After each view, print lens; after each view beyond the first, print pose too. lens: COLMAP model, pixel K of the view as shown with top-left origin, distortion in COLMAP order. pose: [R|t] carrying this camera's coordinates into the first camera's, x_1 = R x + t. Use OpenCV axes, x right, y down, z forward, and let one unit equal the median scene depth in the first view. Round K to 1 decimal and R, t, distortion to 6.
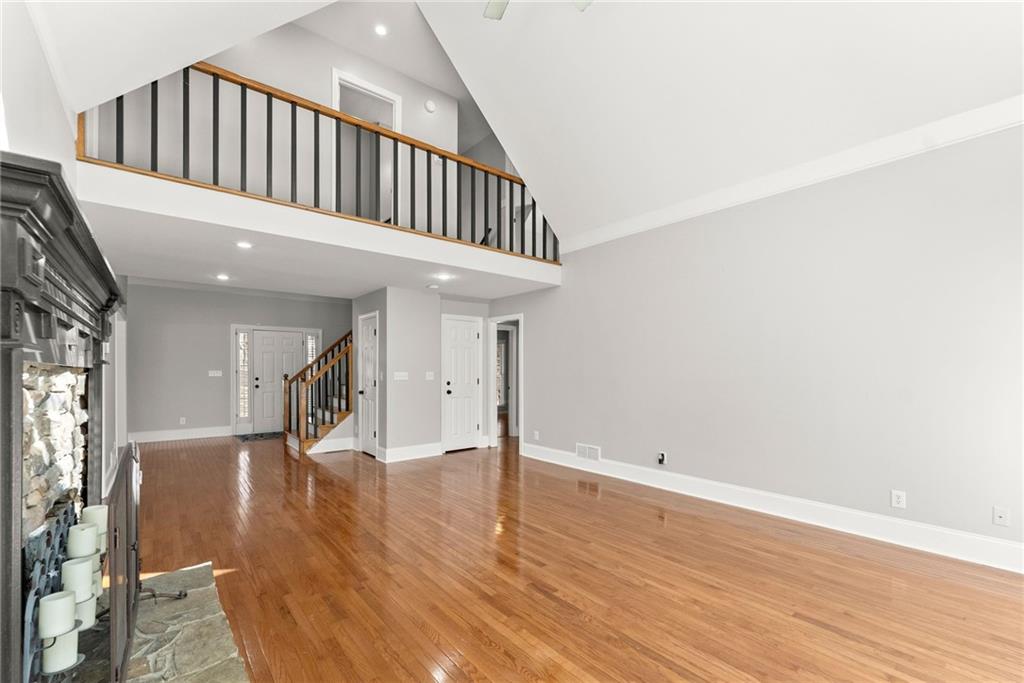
lens RADIAL K [[425.5, 0, 513.4], [0, 425.5, 362.3], [0, 0, 1]] dist [0.002837, -0.000008]
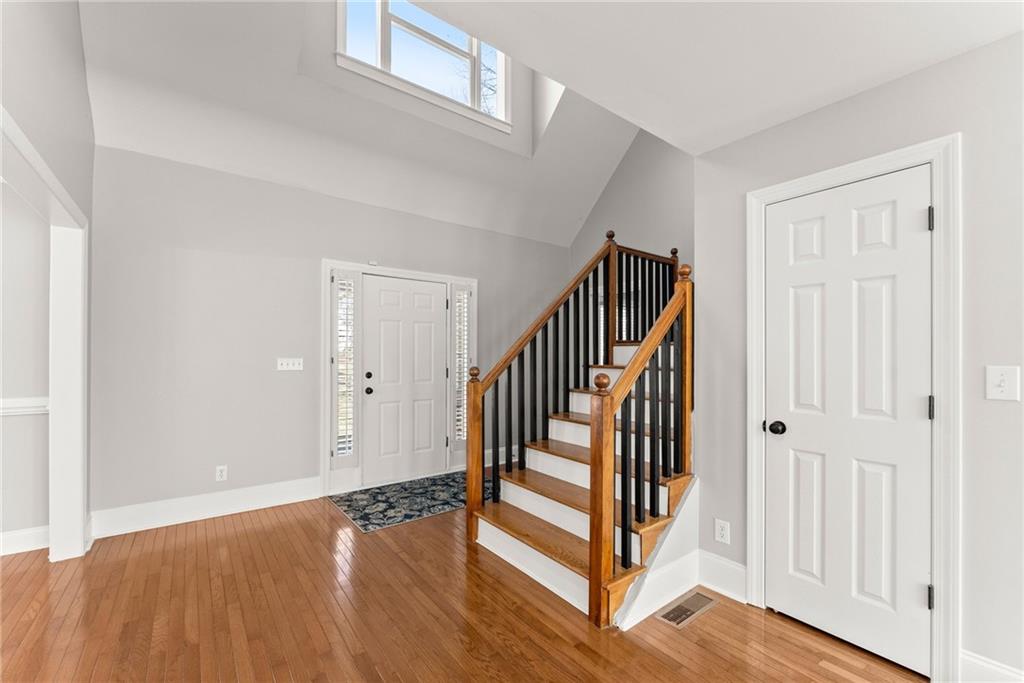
lens RADIAL K [[425.5, 0, 512.8], [0, 425.5, 350.0], [0, 0, 1]] dist [0.002837, -0.000008]
pose [[0.997567, -0.003482, -0.069627, -0.413667], [0.003271, 0.999990, -0.003134, 0.012455], [0.069637, 0.002899, 0.997568, 0.540083]]
